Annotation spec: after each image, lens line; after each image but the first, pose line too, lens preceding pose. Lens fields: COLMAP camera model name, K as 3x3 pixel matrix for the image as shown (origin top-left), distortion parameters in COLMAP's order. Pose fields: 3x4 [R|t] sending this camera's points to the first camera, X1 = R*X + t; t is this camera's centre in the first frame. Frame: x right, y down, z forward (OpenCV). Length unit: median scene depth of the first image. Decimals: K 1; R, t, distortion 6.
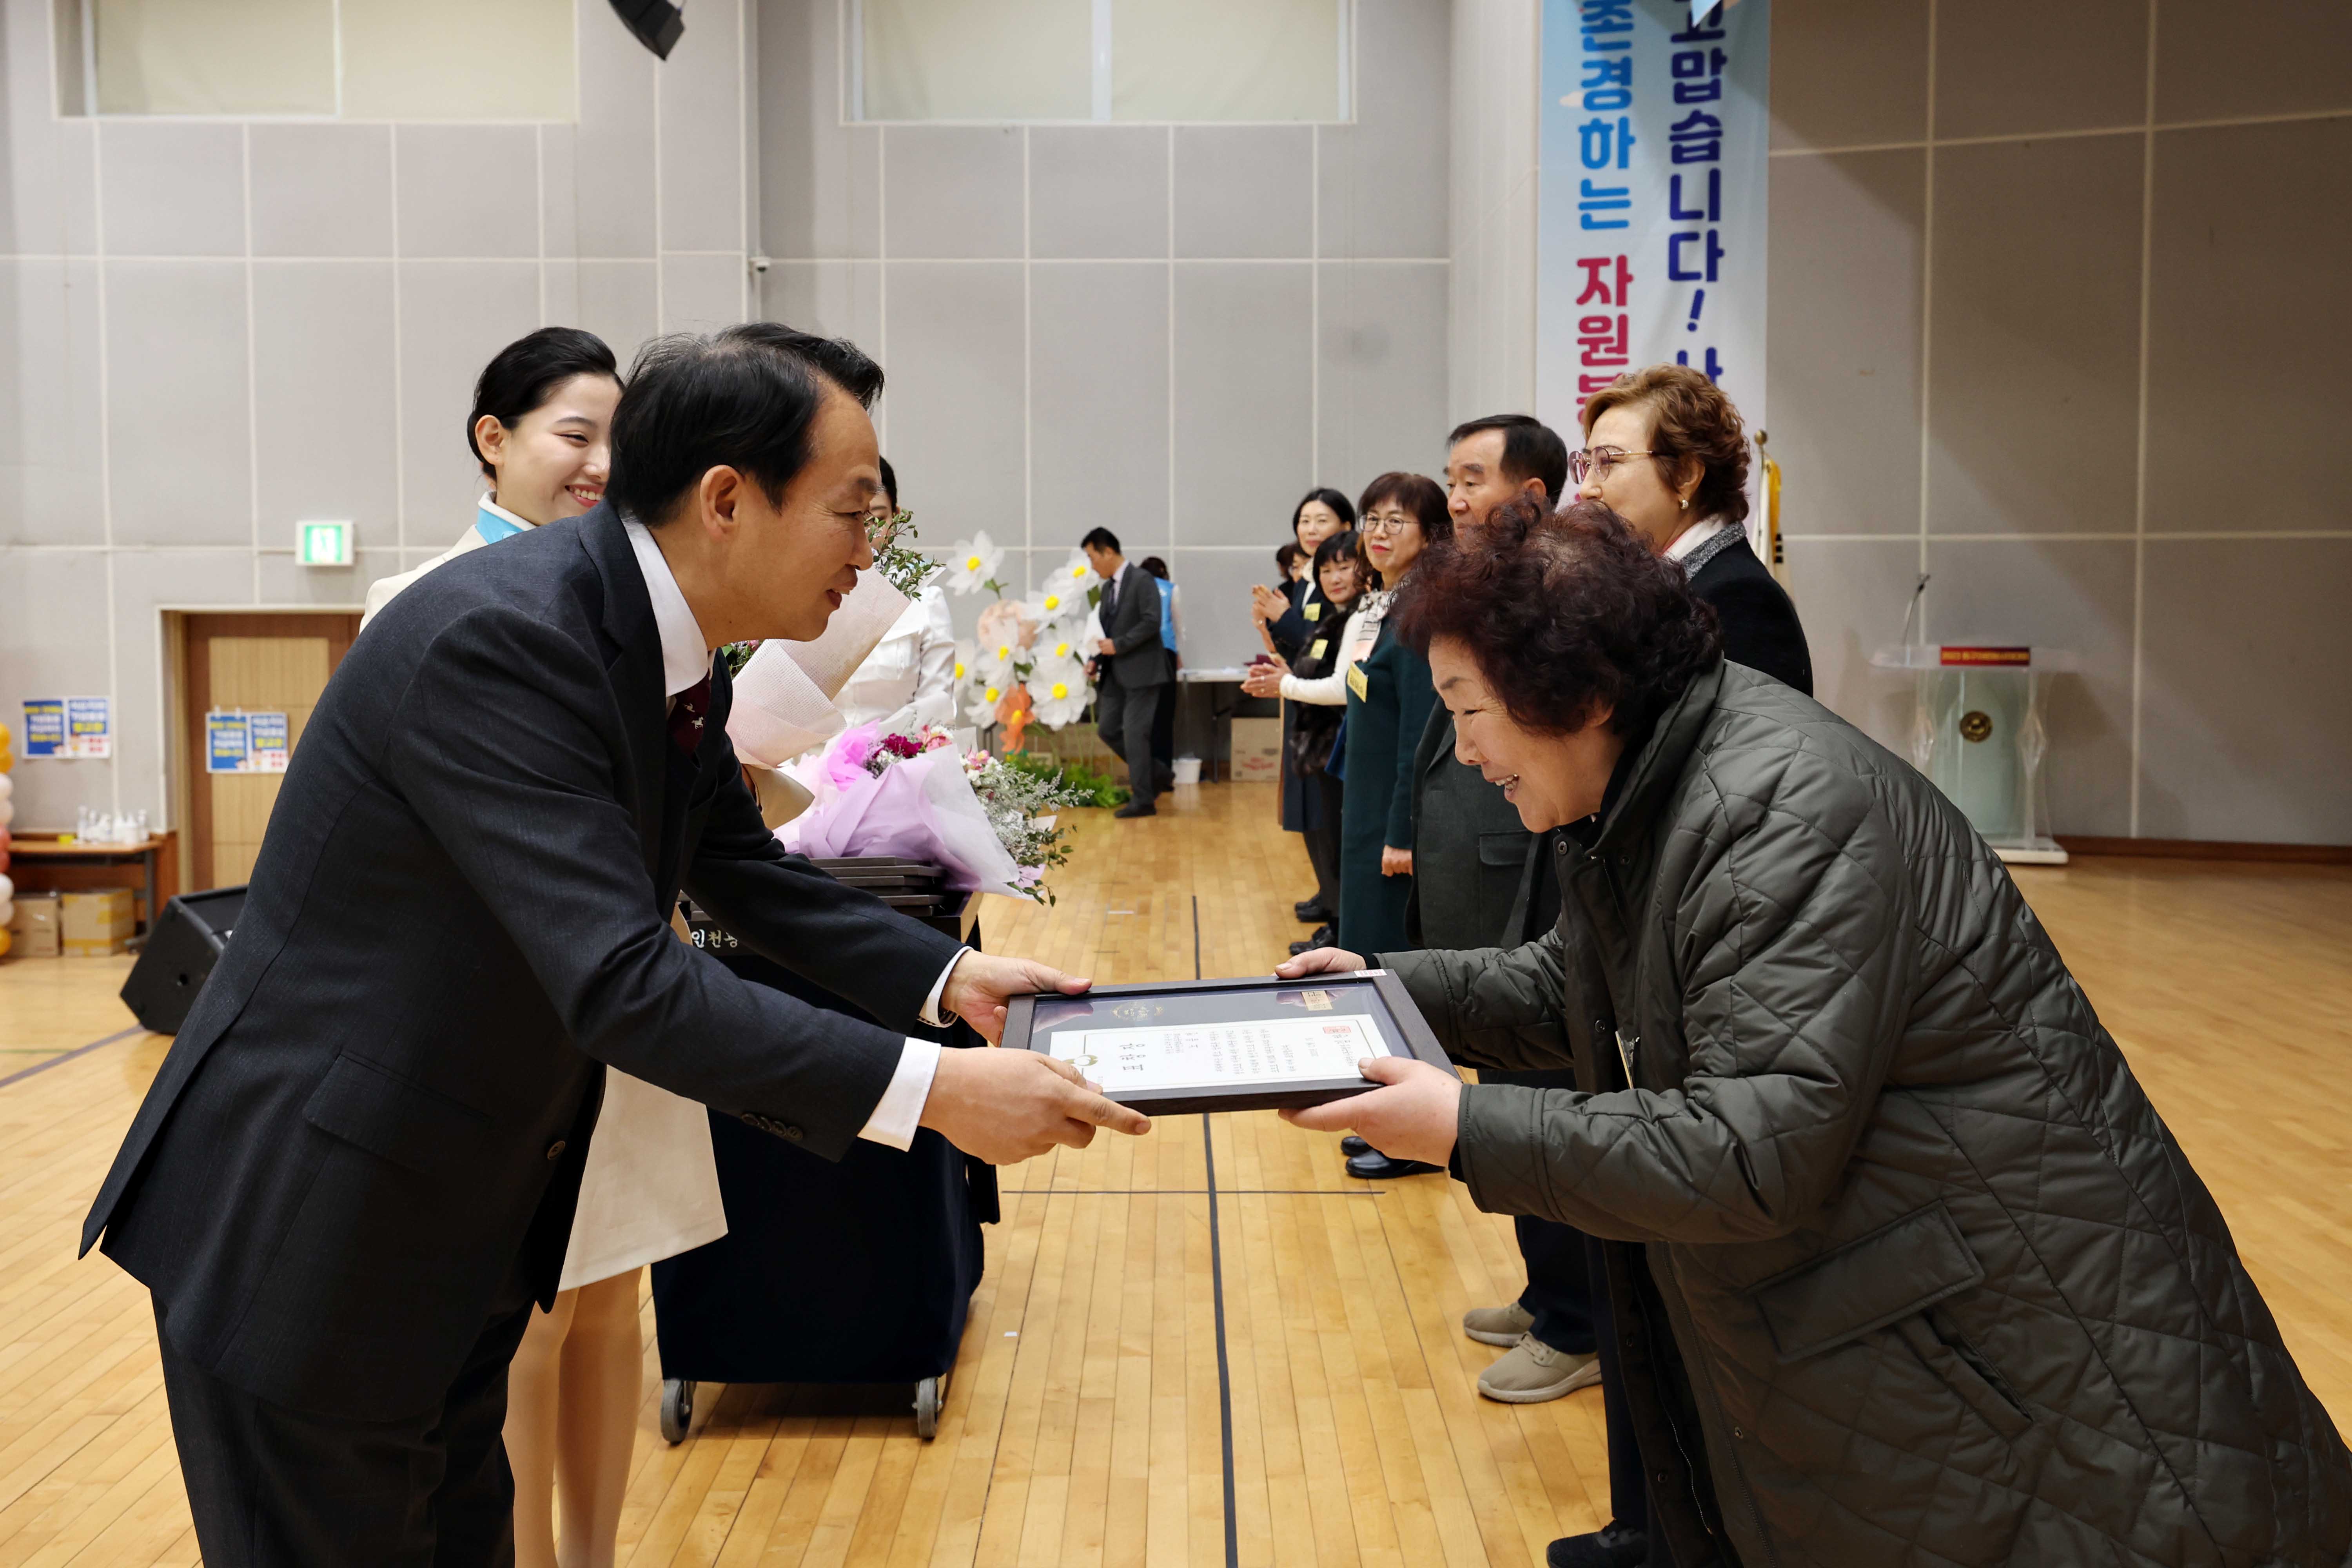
lens RADIAL K [[1739.7, 0, 1185.9], [0, 1739.7, 652.4], [0, 0, 1]] dist [0.015377, 0.007357]
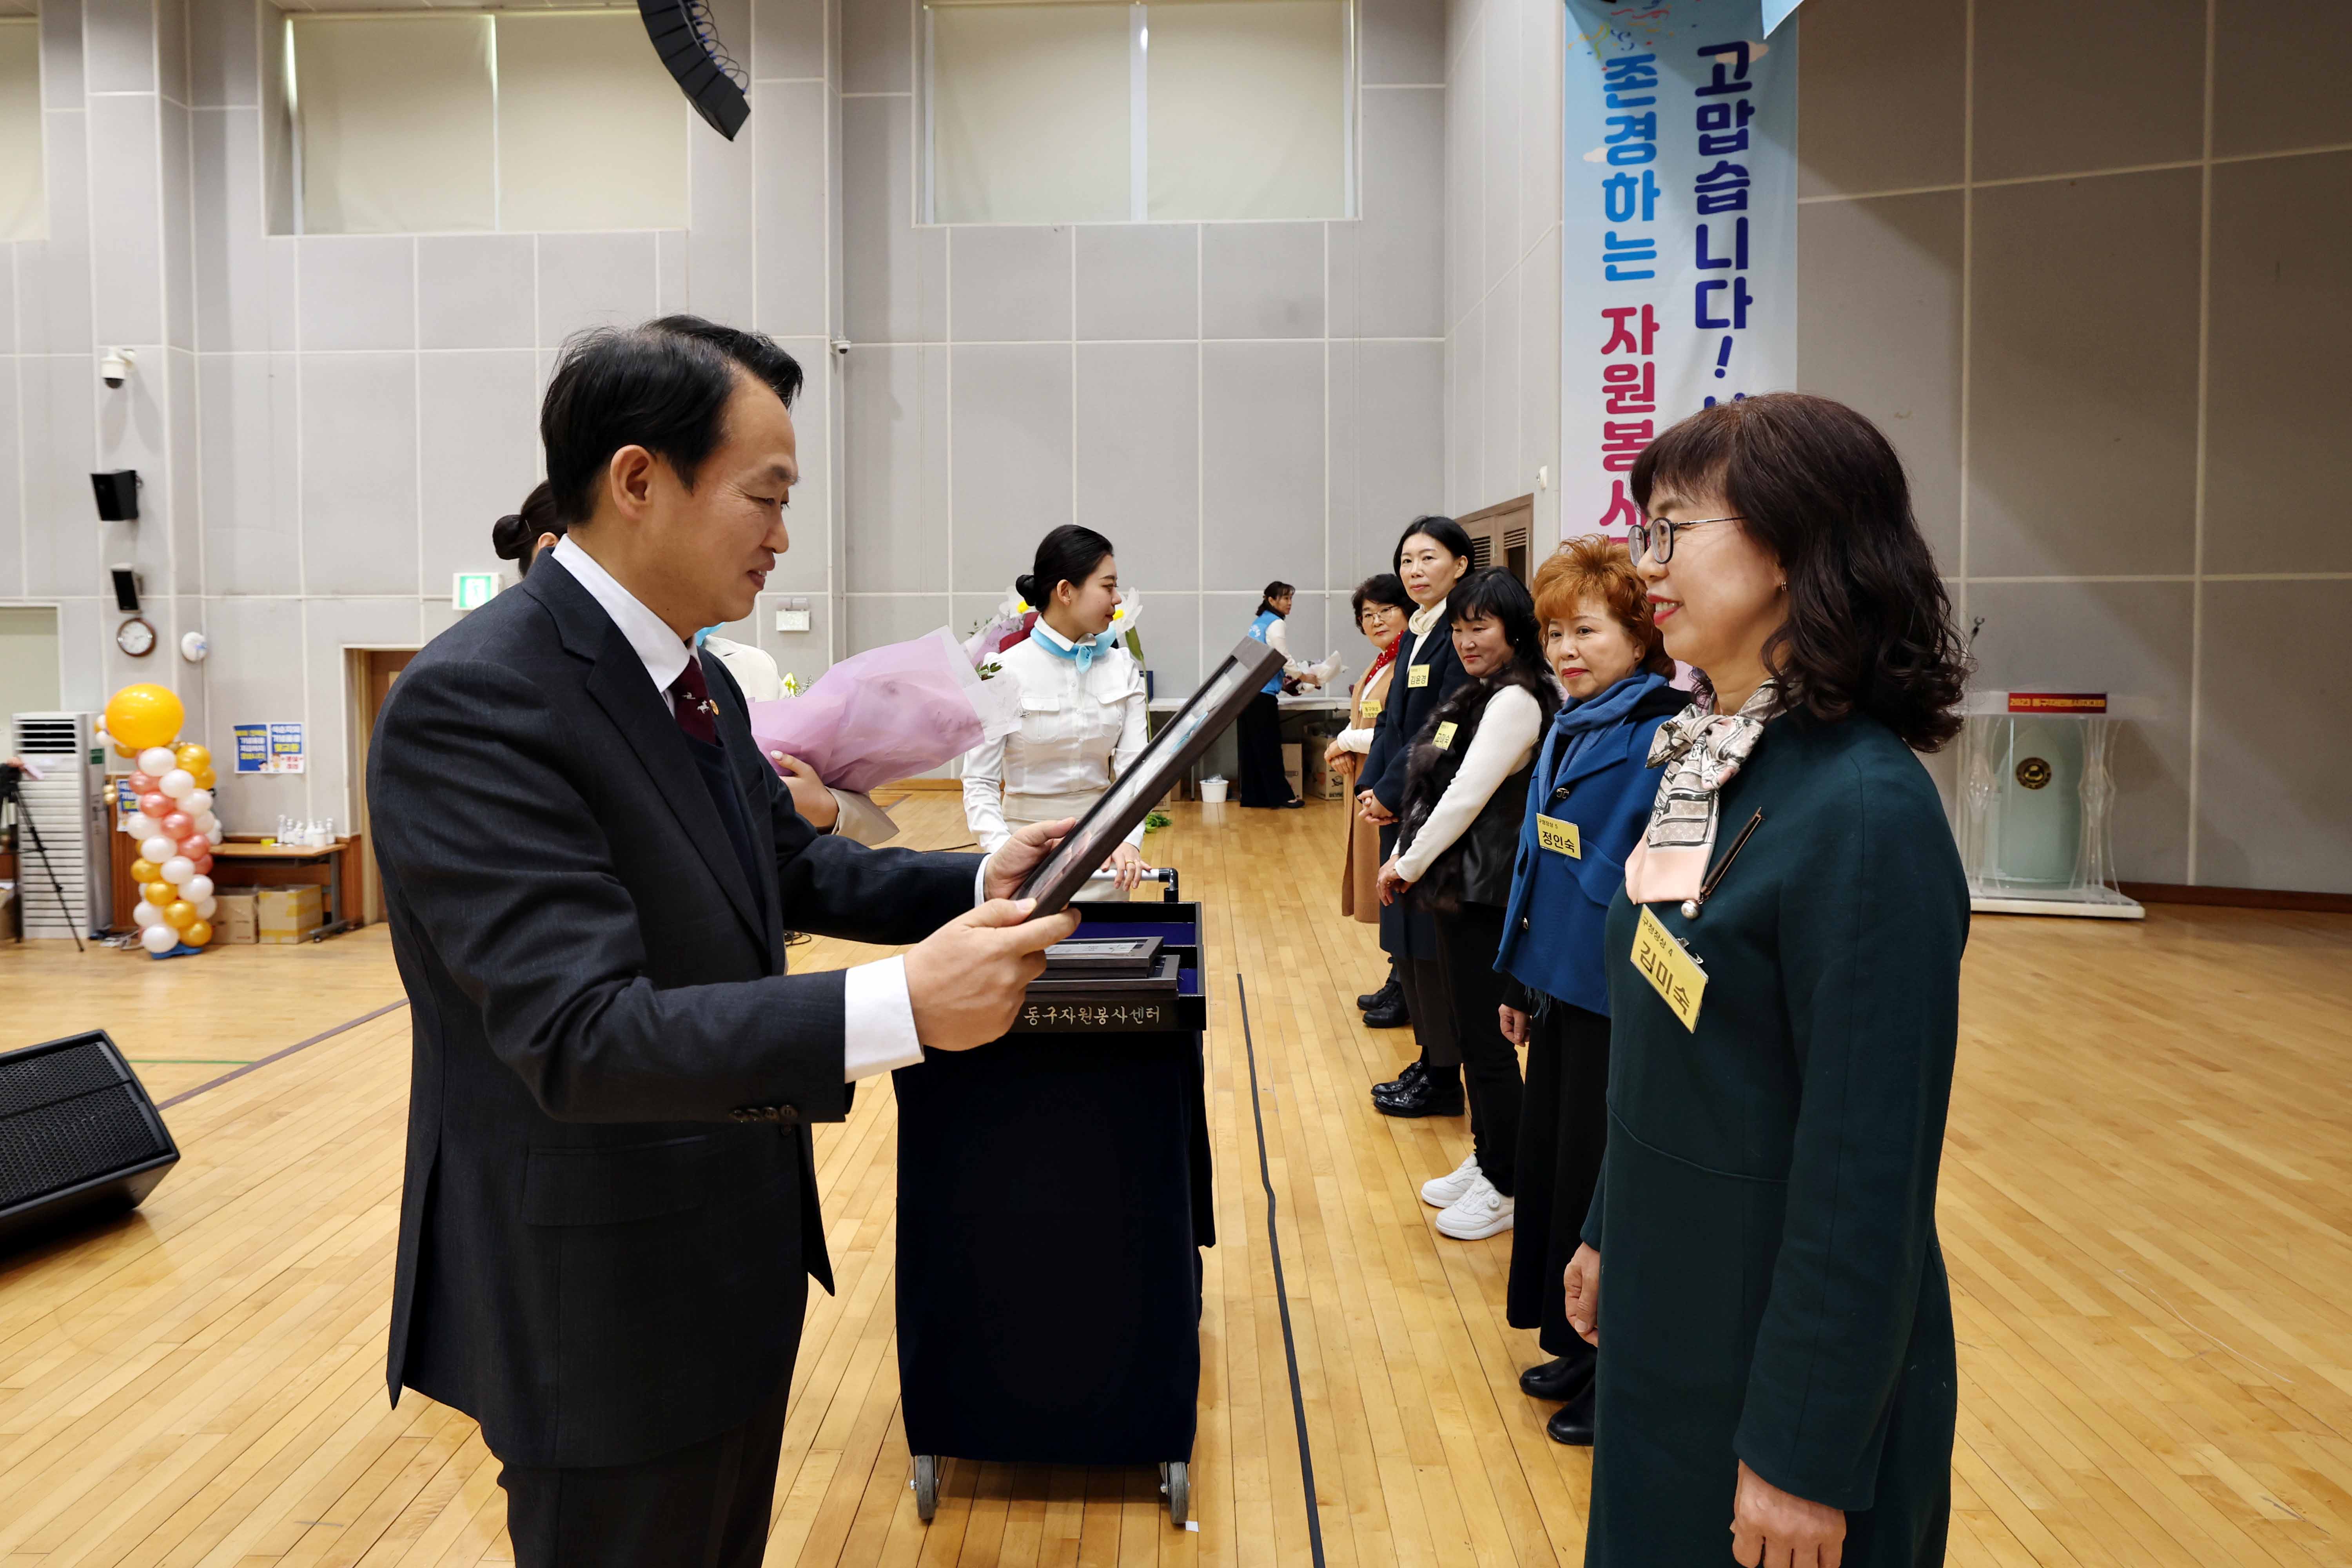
lens RADIAL K [[1196.3, 0, 1158.6], [0, 1196.3, 649.8], [0, 0, 1]] dist [-0.030941, 0.009477]
pose [[0.999439, -0.001660, -0.033463, -0.012994], [0.001265, 0.999929, -0.011826, -0.017875], [0.033480, 0.011777, 0.999370, 0.297331]]
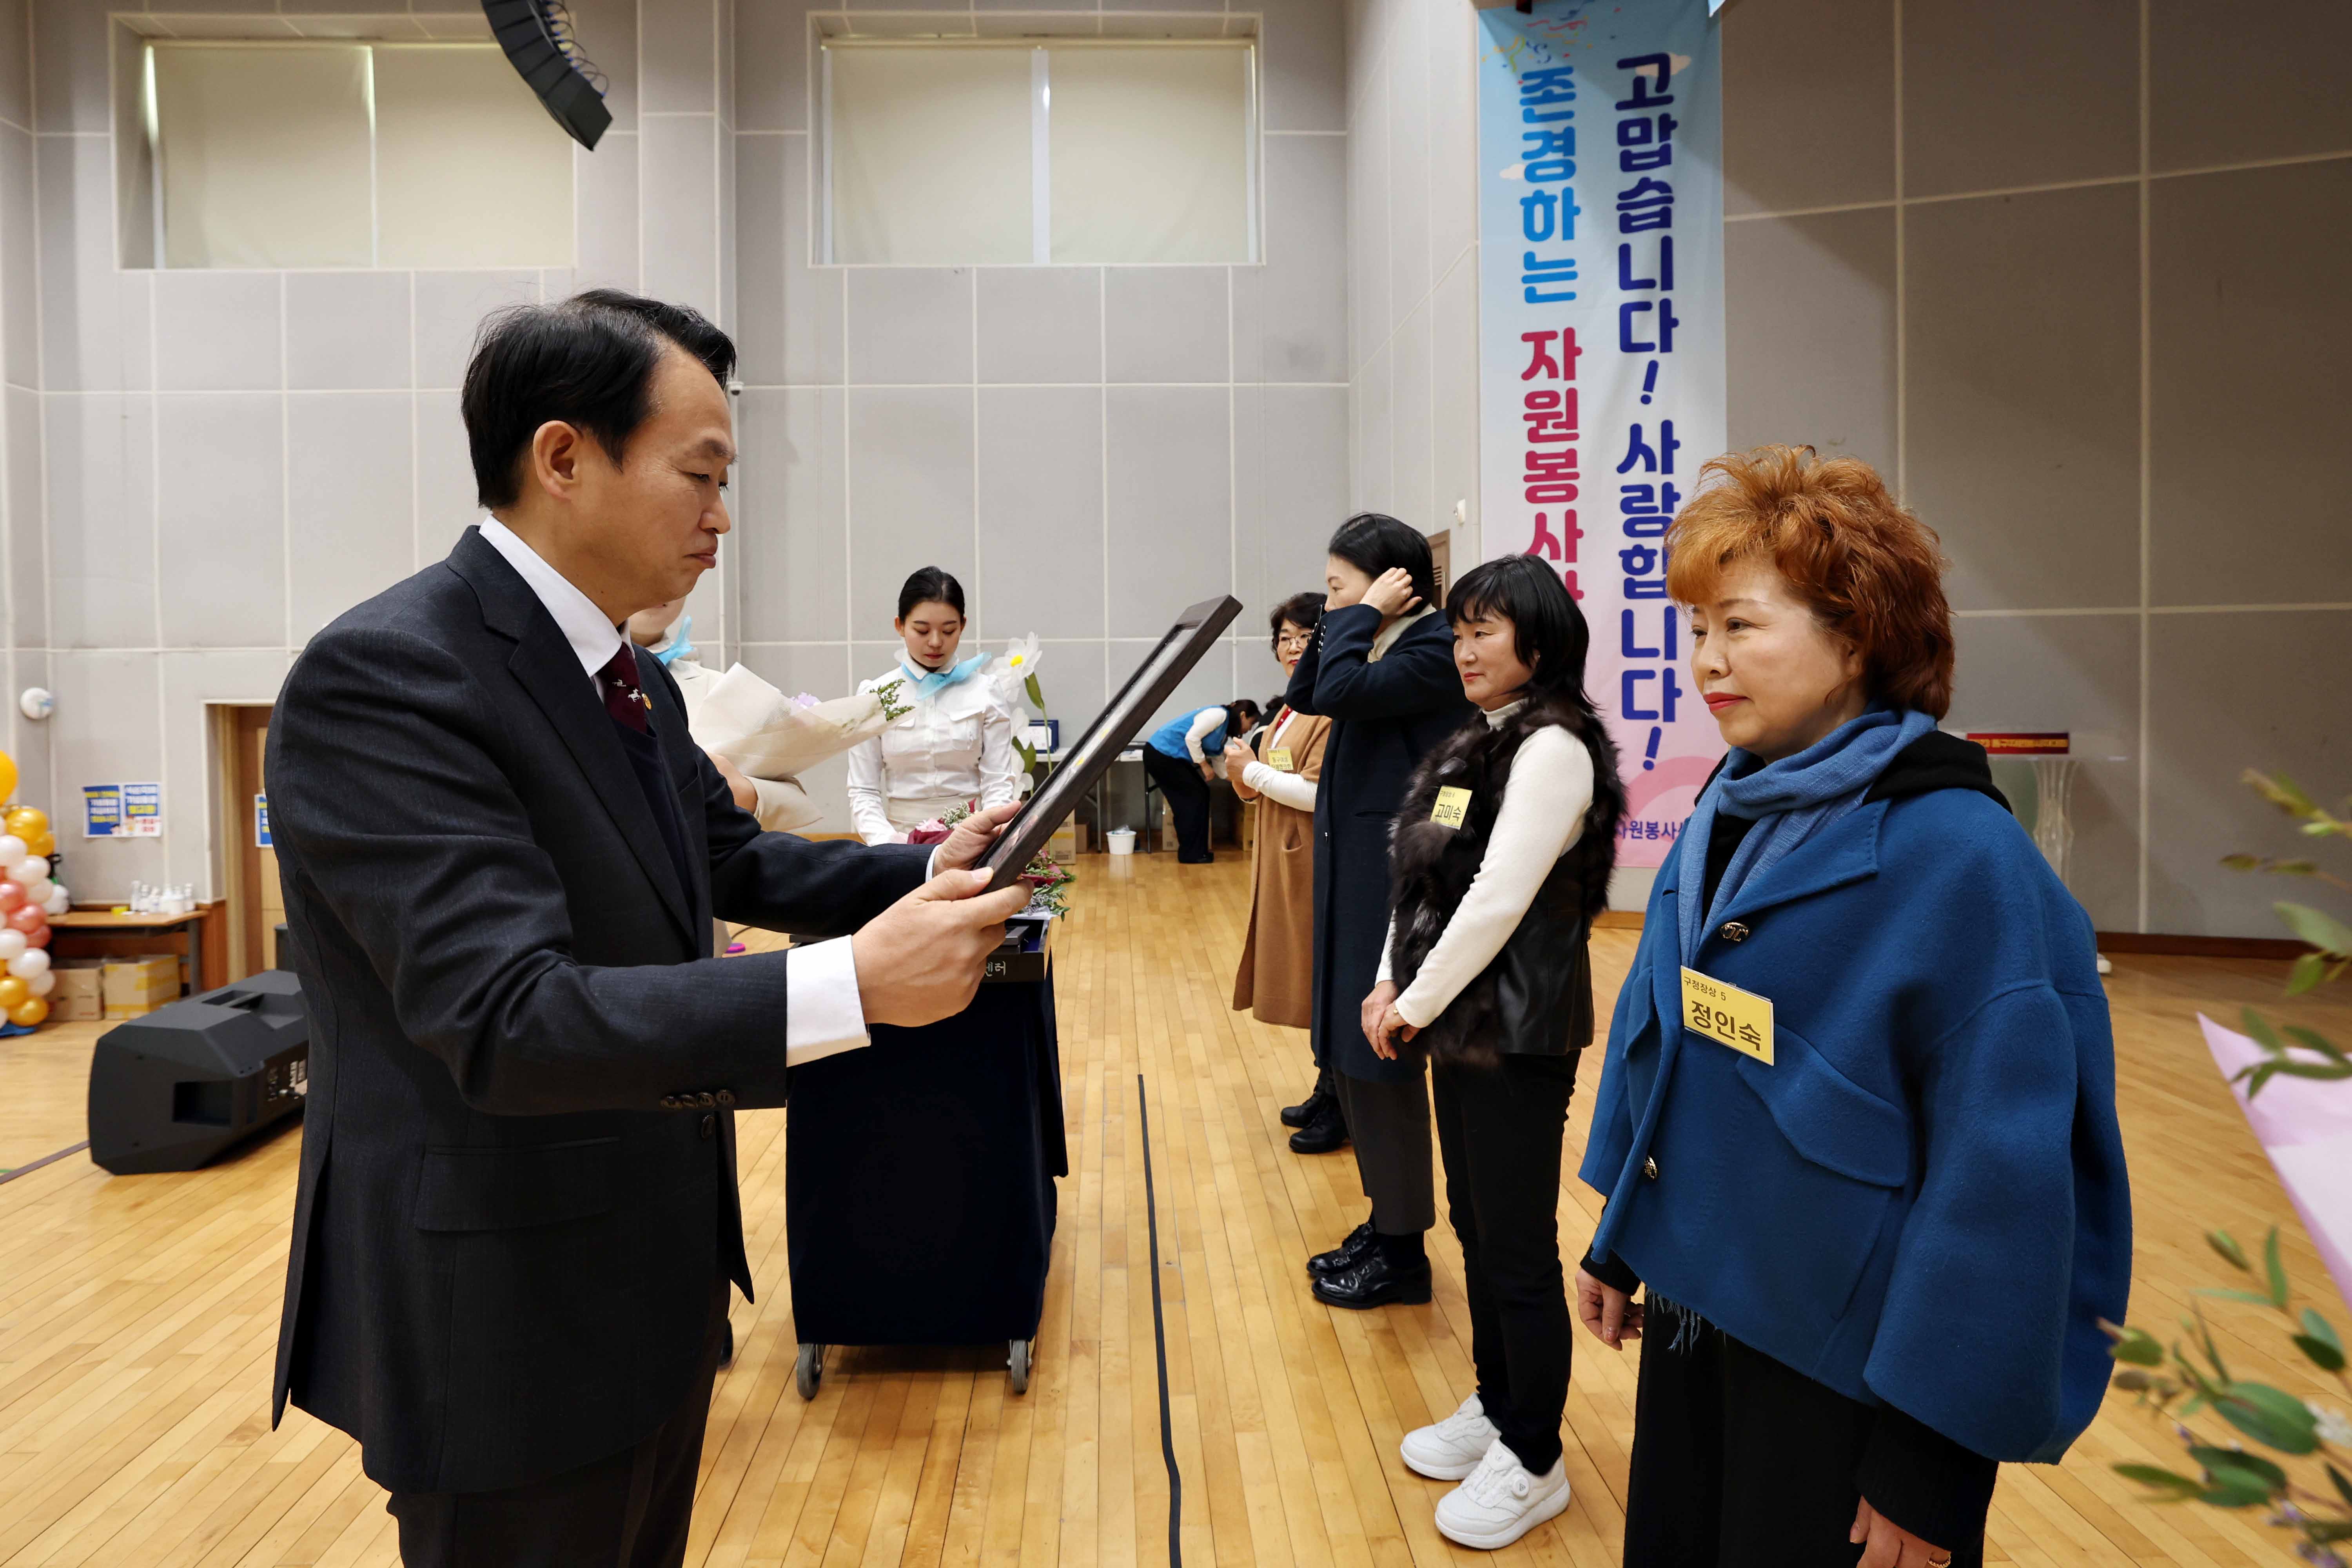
lens RADIAL K [[1088.7, 0, 1140.7], [0, 1088.7, 685.6], [0, 0, 1]] dist [-0.043360, 0.014018]
pose [[0.999684, -0.009746, 0.023177, -0.003626], [0.010378, 0.999574, -0.027297, -0.015362], [-0.022901, 0.027529, 0.999359, 0.412169]]
